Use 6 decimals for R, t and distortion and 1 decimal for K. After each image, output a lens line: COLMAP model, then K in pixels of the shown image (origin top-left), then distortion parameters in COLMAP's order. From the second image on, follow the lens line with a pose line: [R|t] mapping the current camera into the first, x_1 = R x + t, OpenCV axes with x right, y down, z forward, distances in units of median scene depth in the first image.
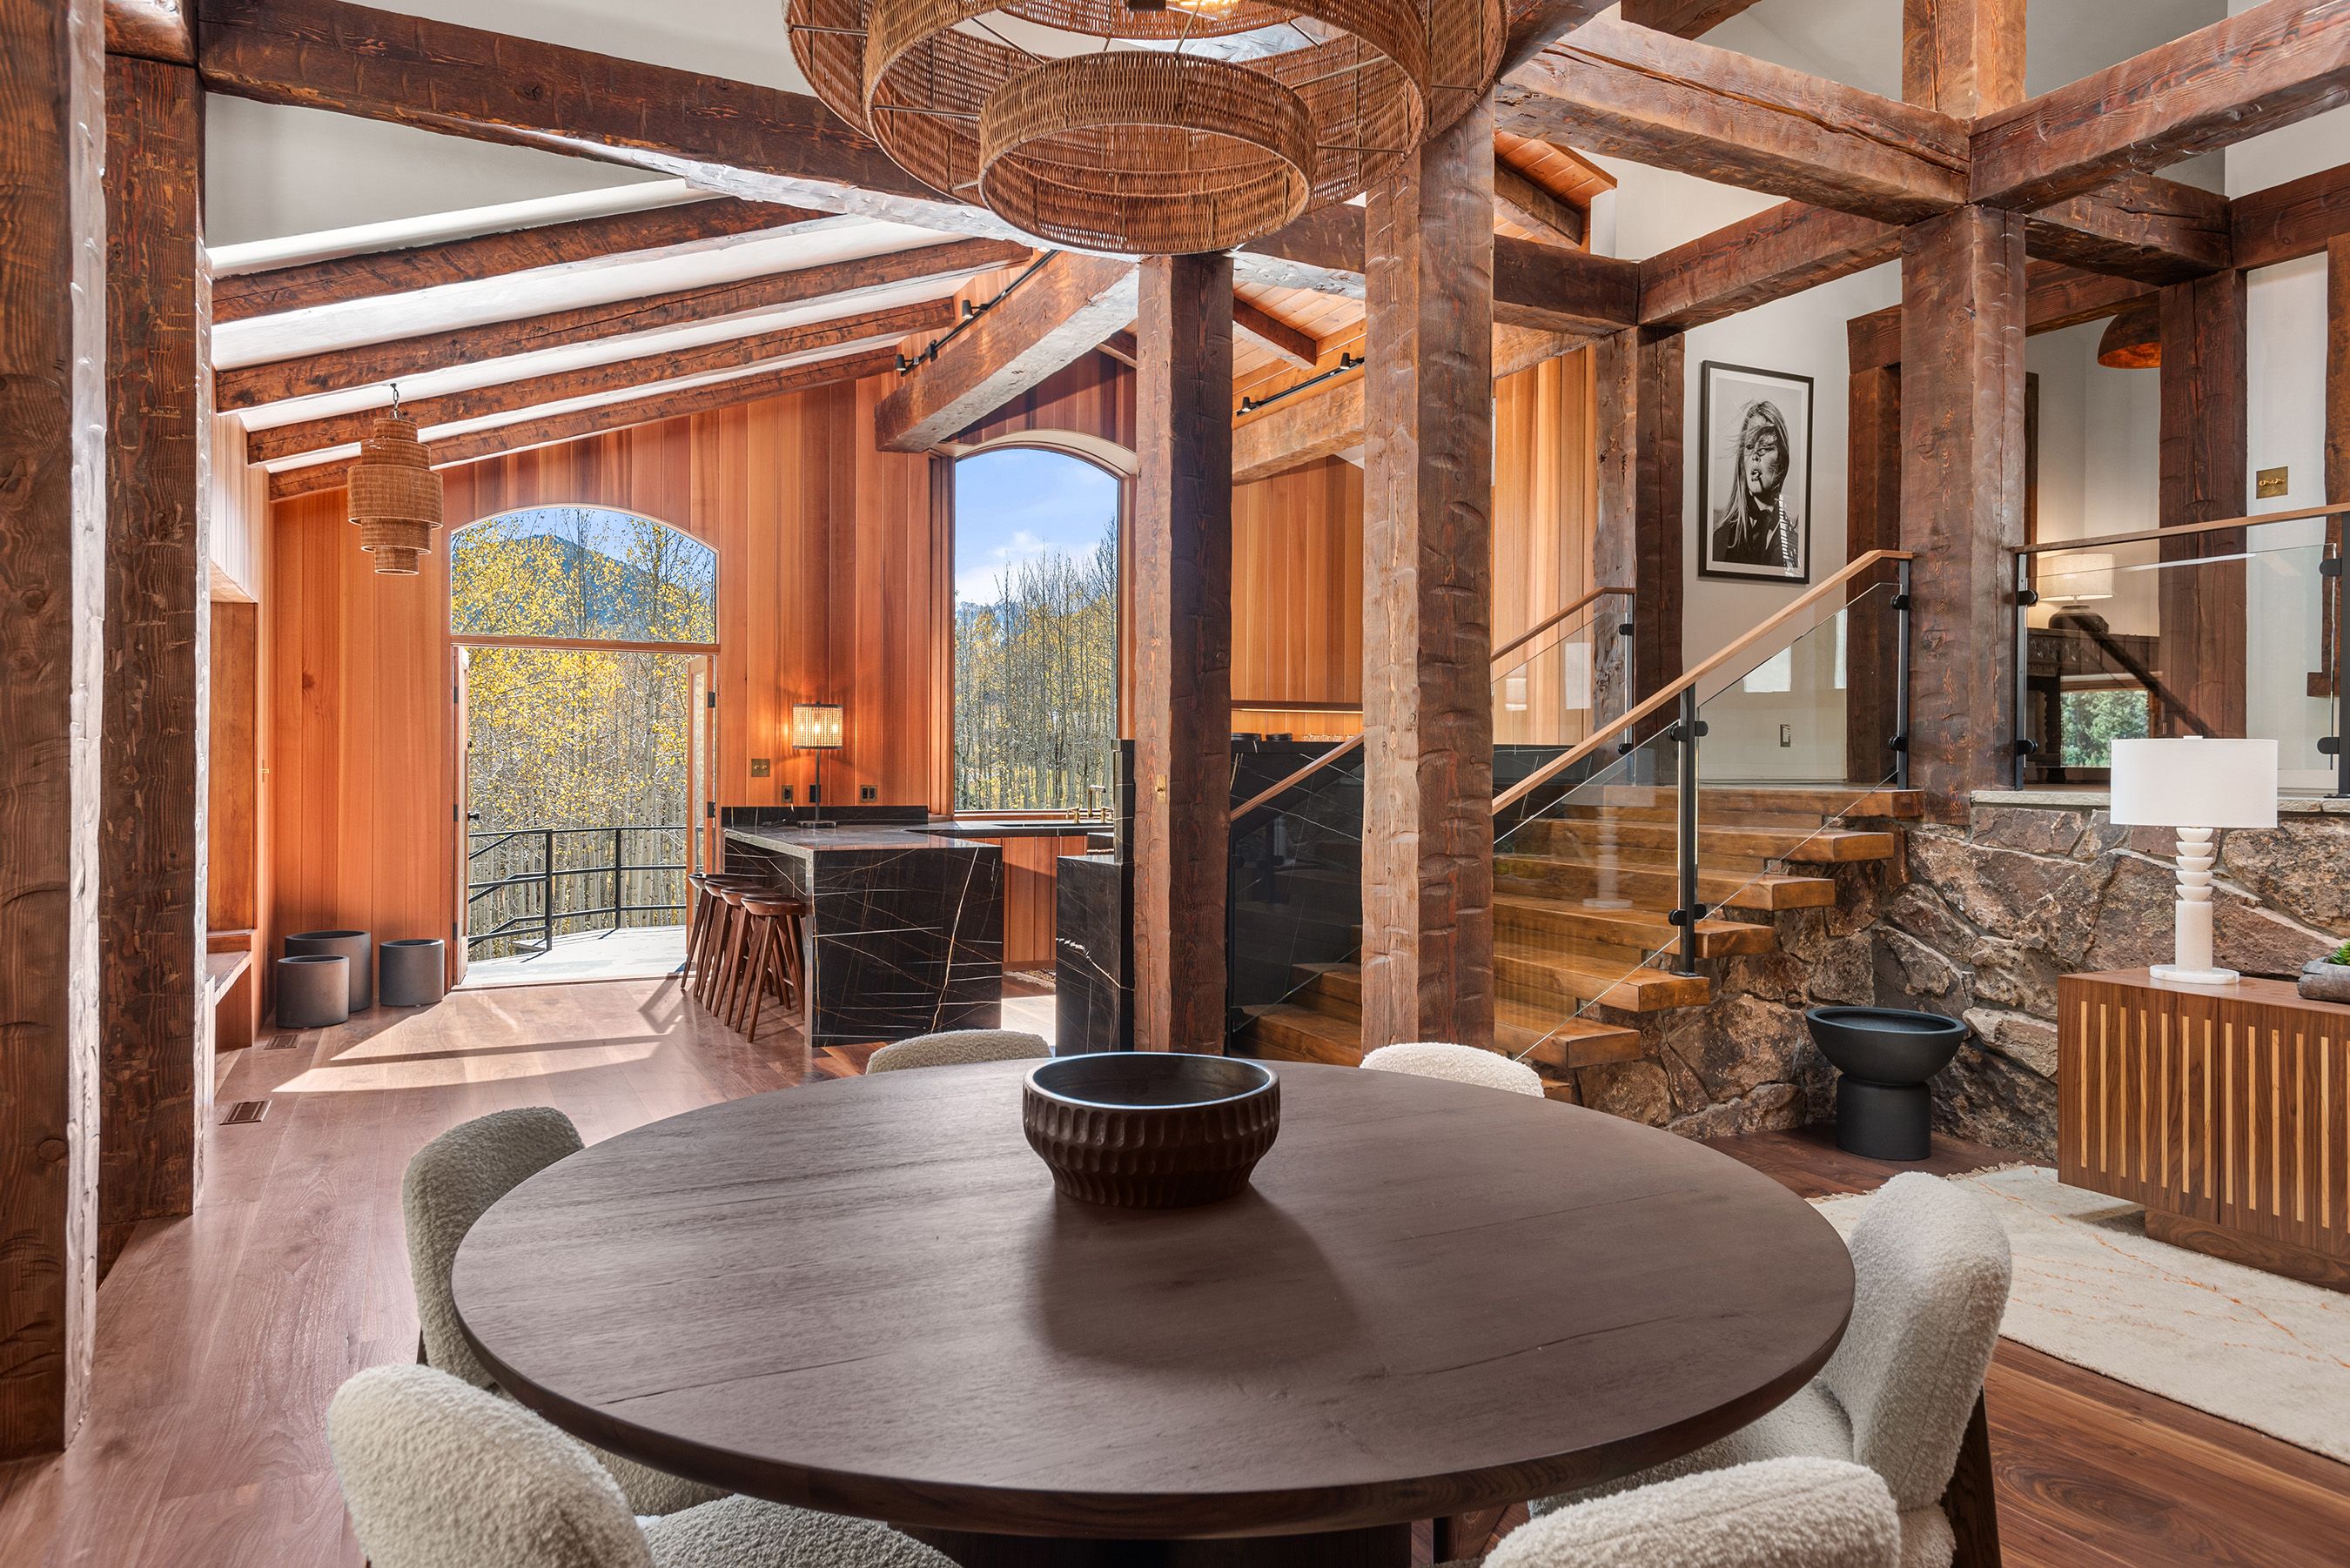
lens RADIAL K [[1488.9, 0, 1180.4], [0, 1488.9, 771.2], [0, 0, 1]] dist [0.001278, -0.000572]
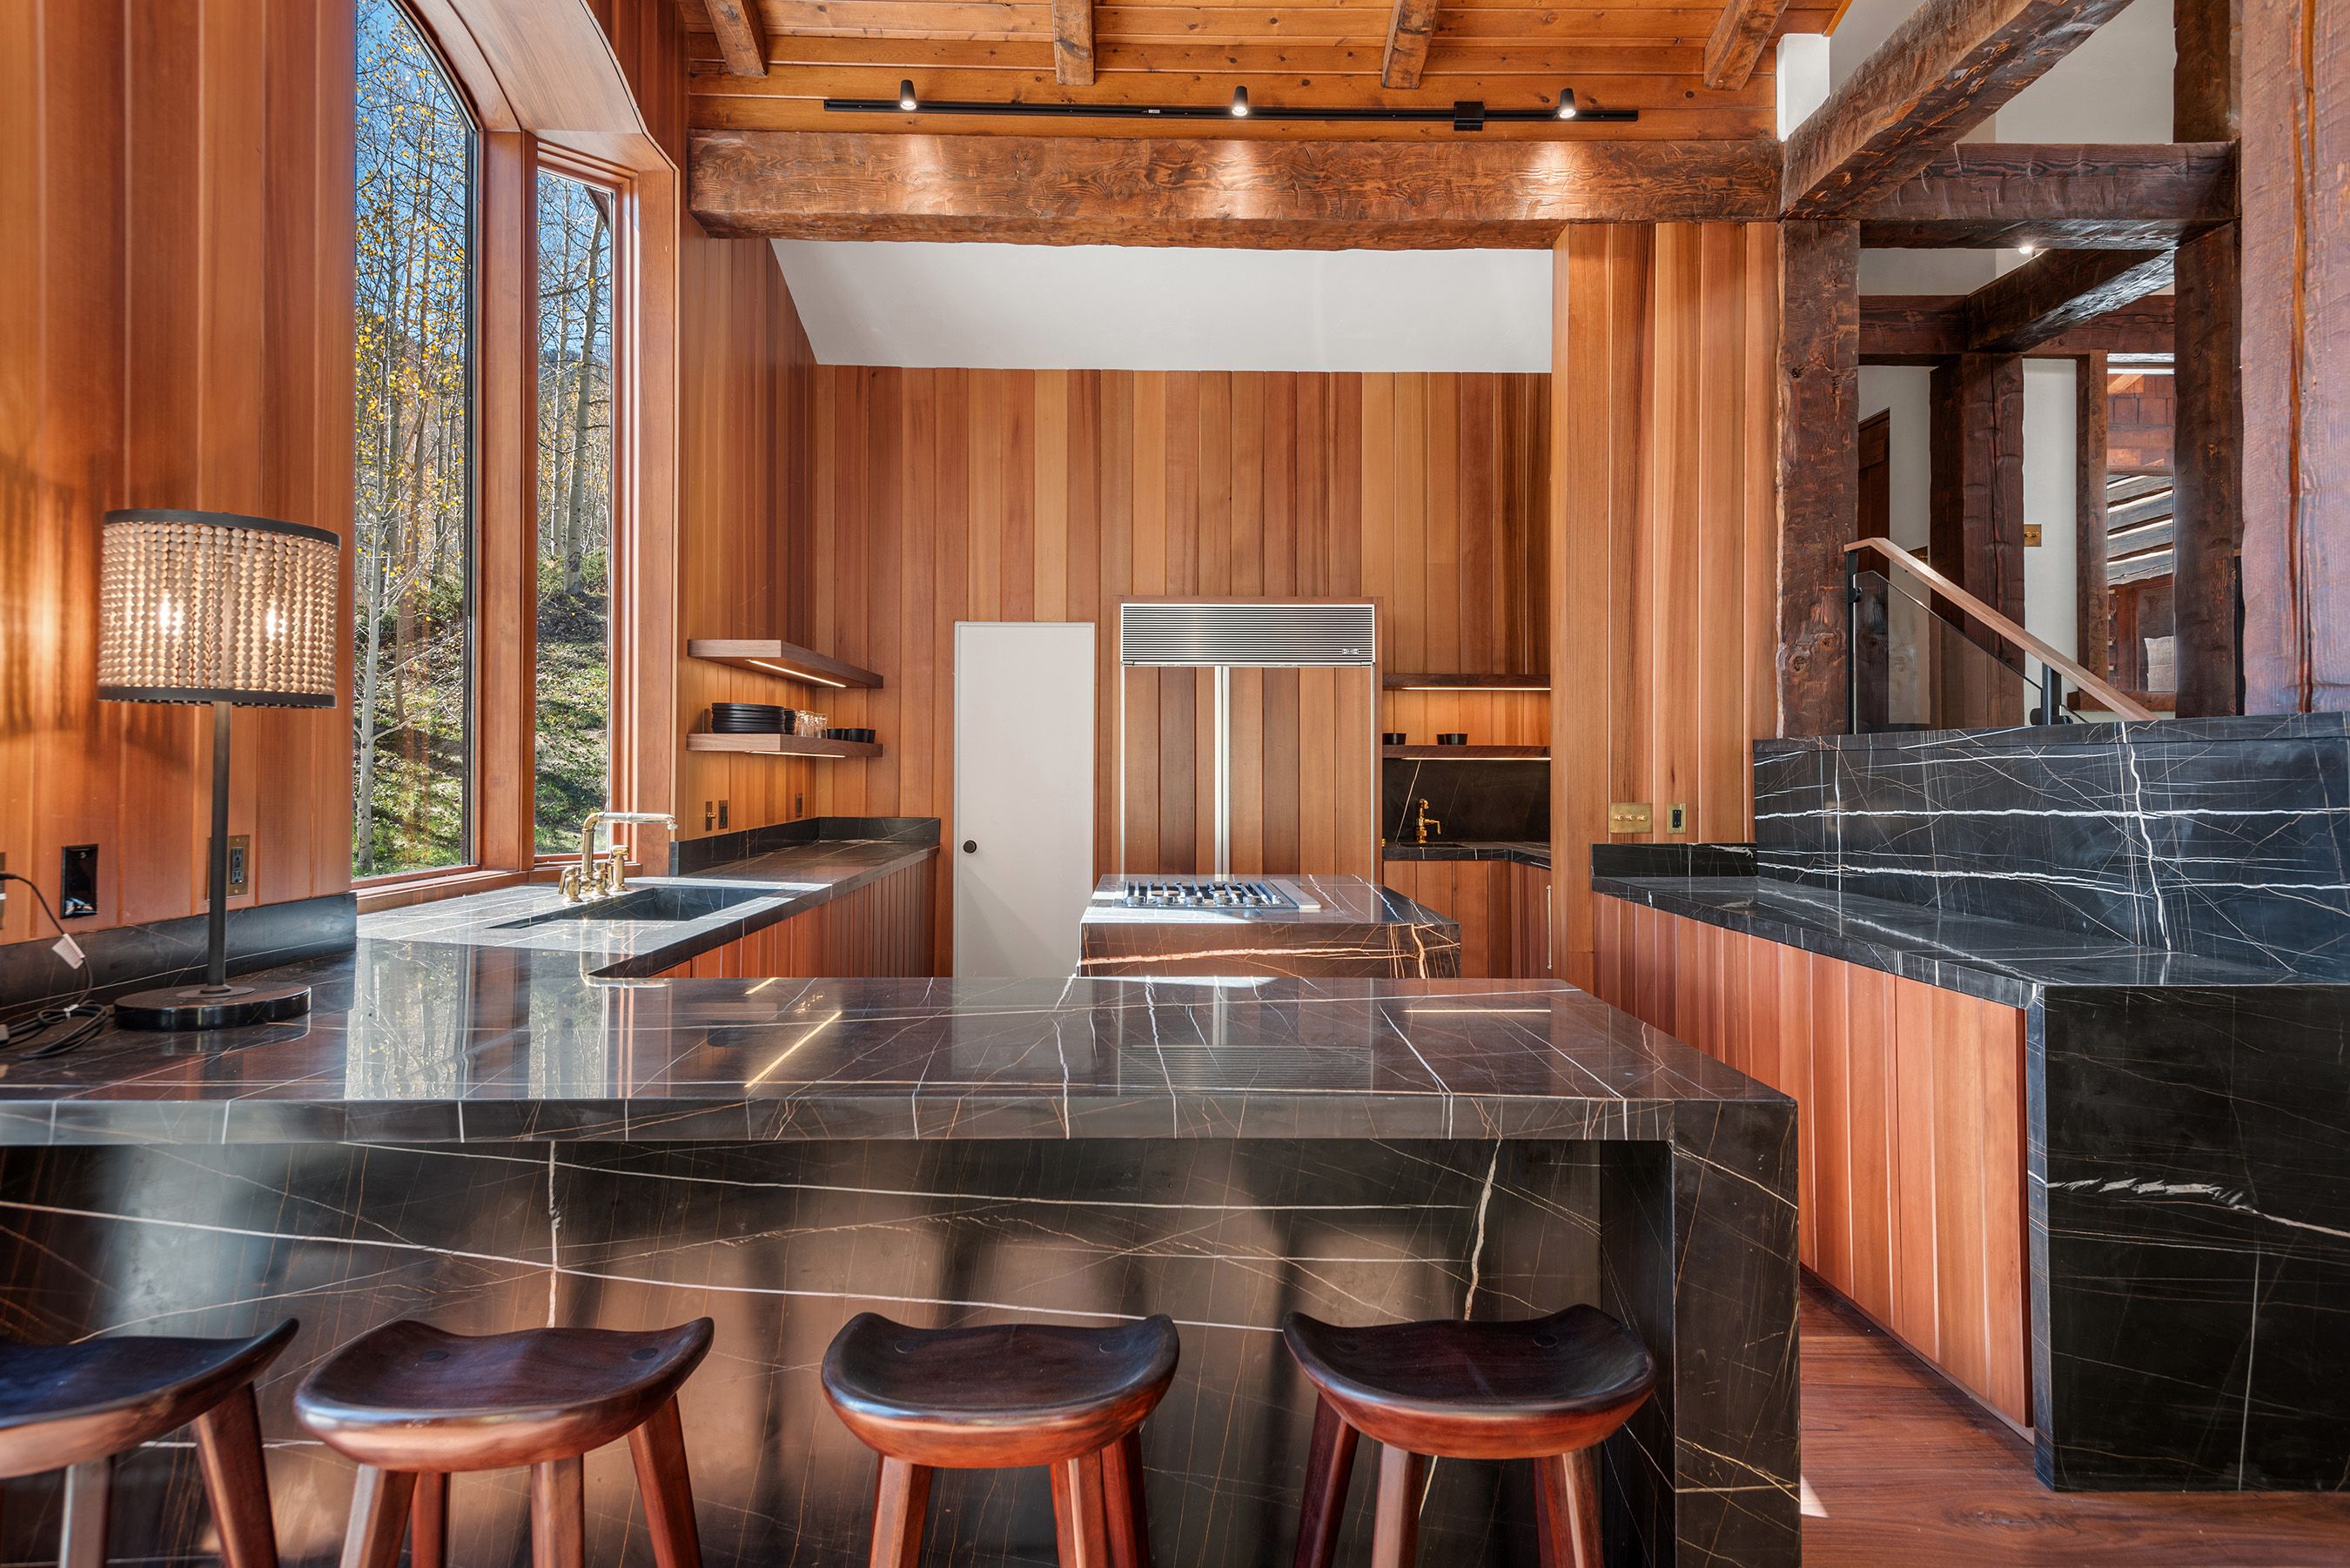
lens RADIAL K [[1345.8, 0, 1175.6], [0, 1345.8, 754.9], [0, 0, 1]] dist [0.038650, -0.017107]
pose [[0.432698, 0.005328, 0.901523, -0.385480], [0.003225, 0.999967, -0.007458, -0.004013], [-0.901533, 0.006134, 0.432667, 0.760239]]
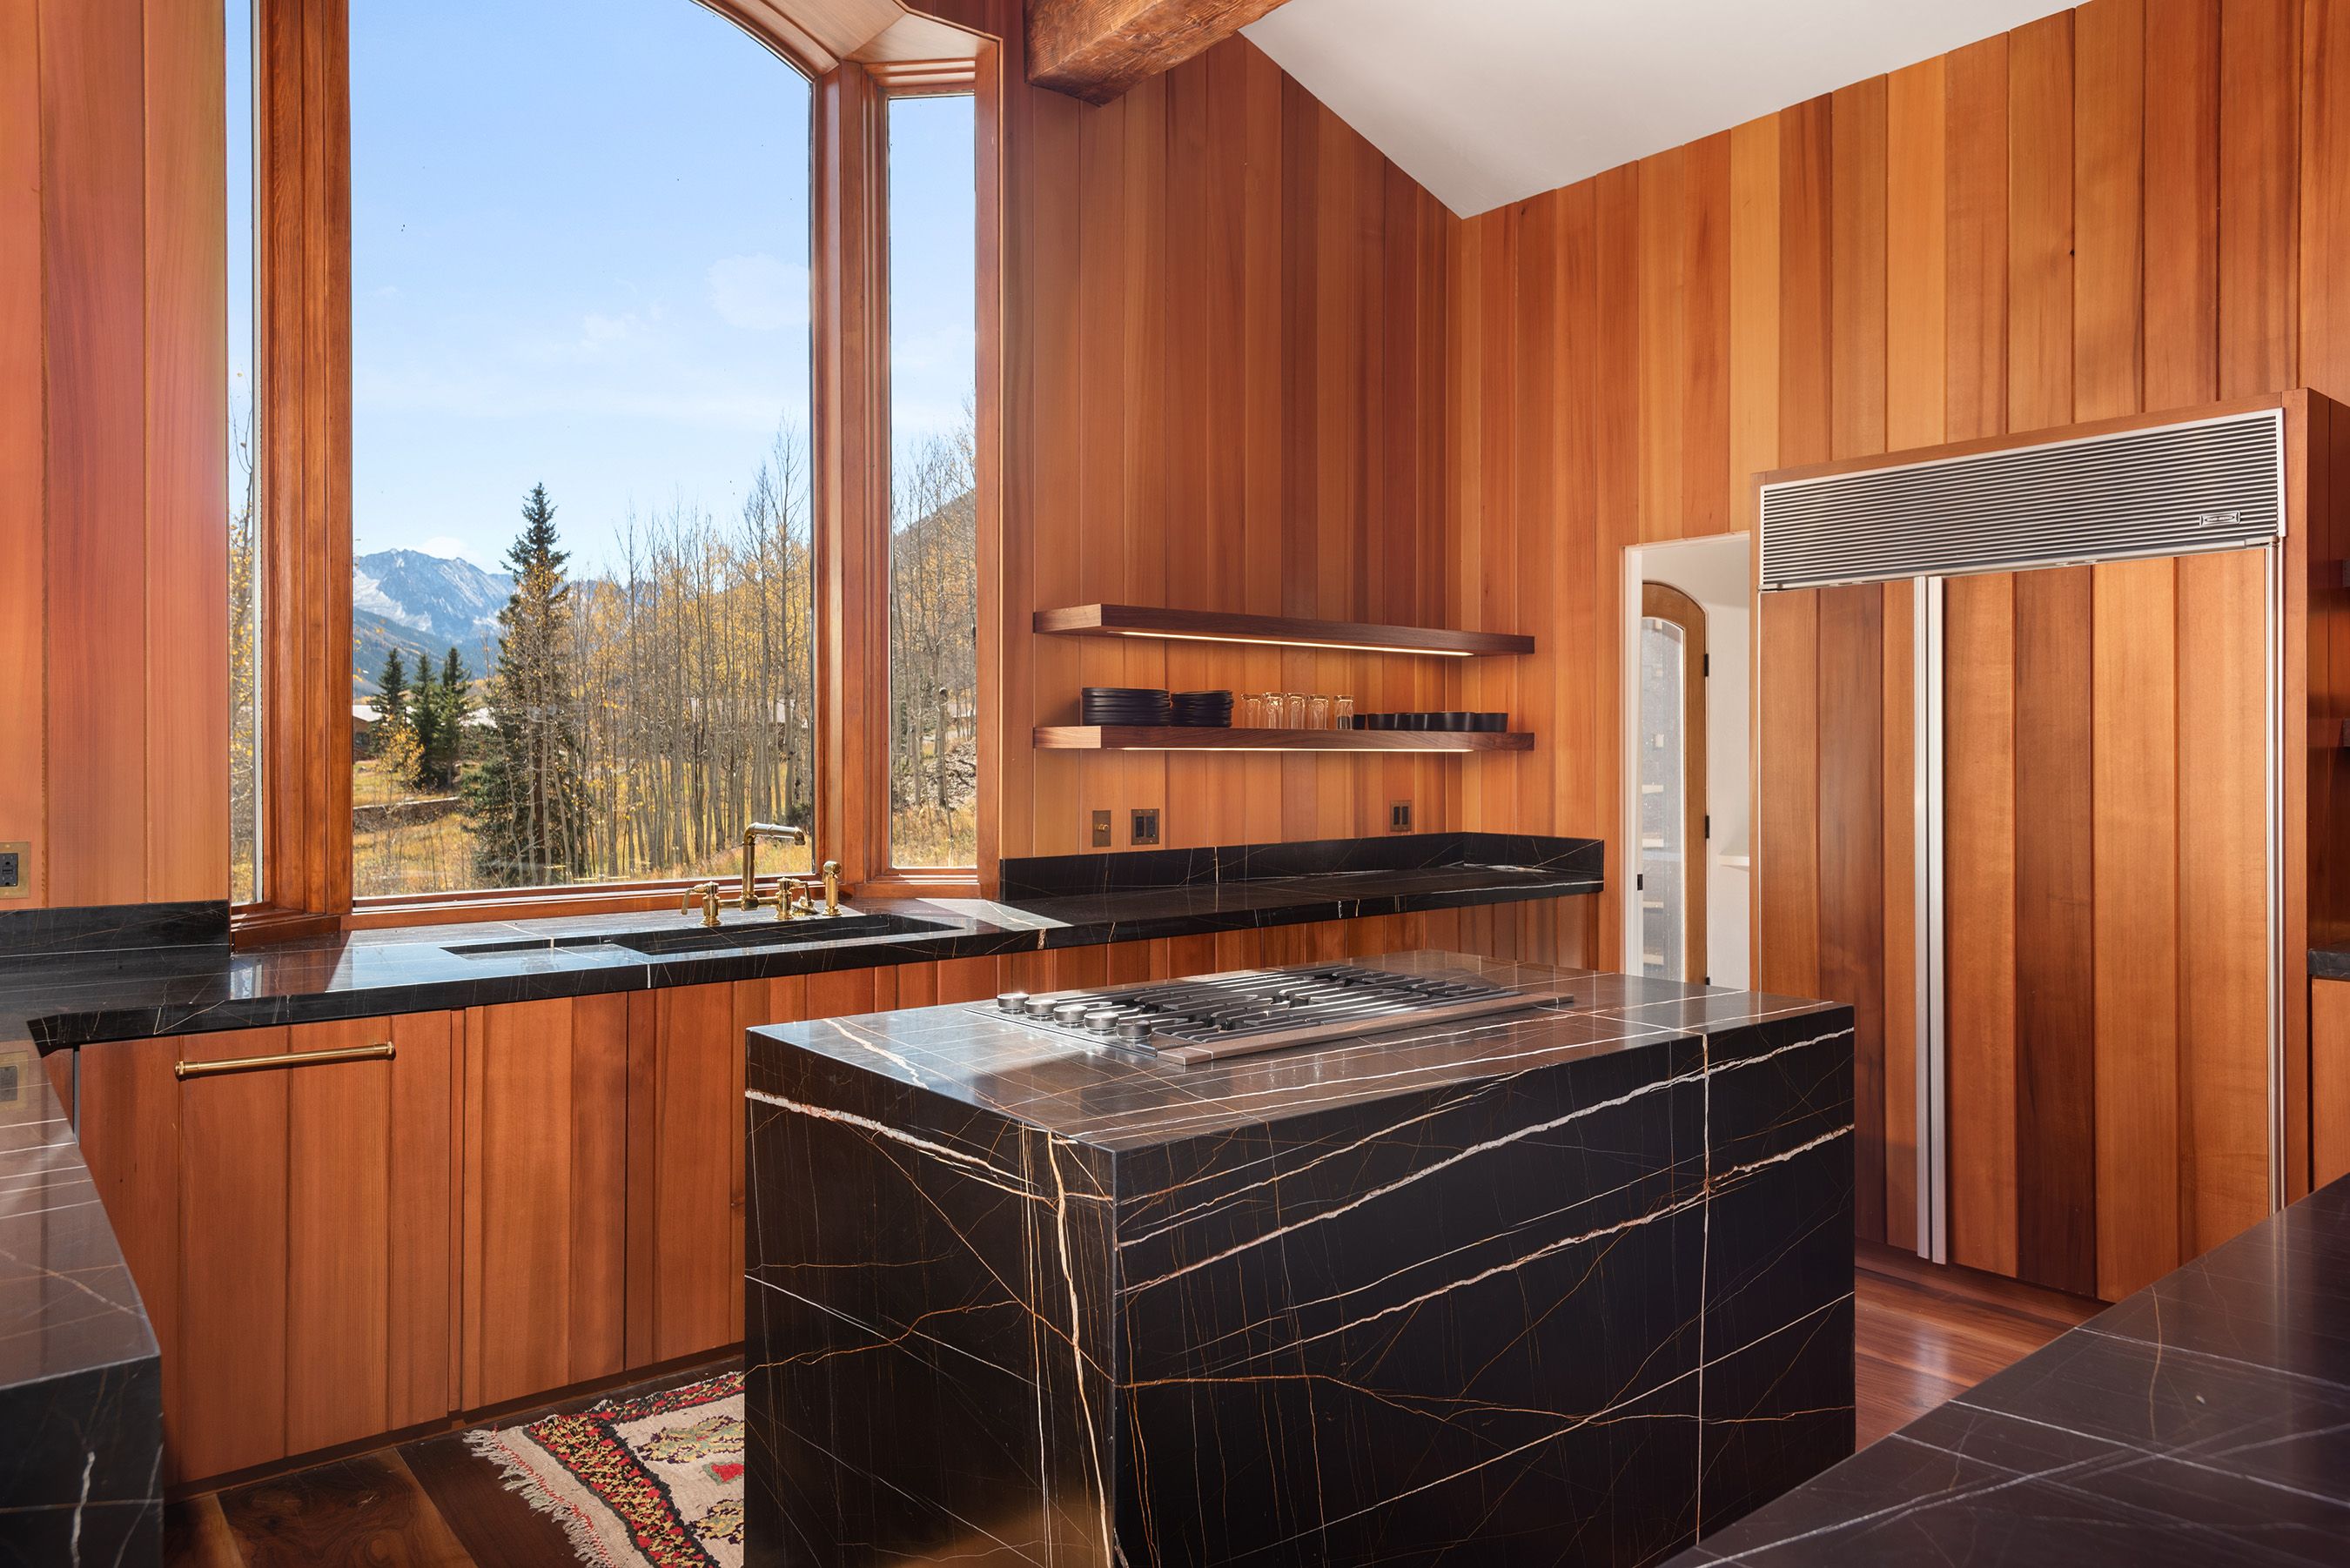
lens RADIAL K [[1540.2, 0, 1176.2], [0, 1540.2, 759.2], [0, 0, 1]] dist [0.017920, -0.001219]
pose [[0.976488, -0.007227, 0.215449, -0.044418], [0.007612, 0.999971, -0.000960, -0.006231], [-0.215436, 0.002577, 0.976515, 0.669883]]
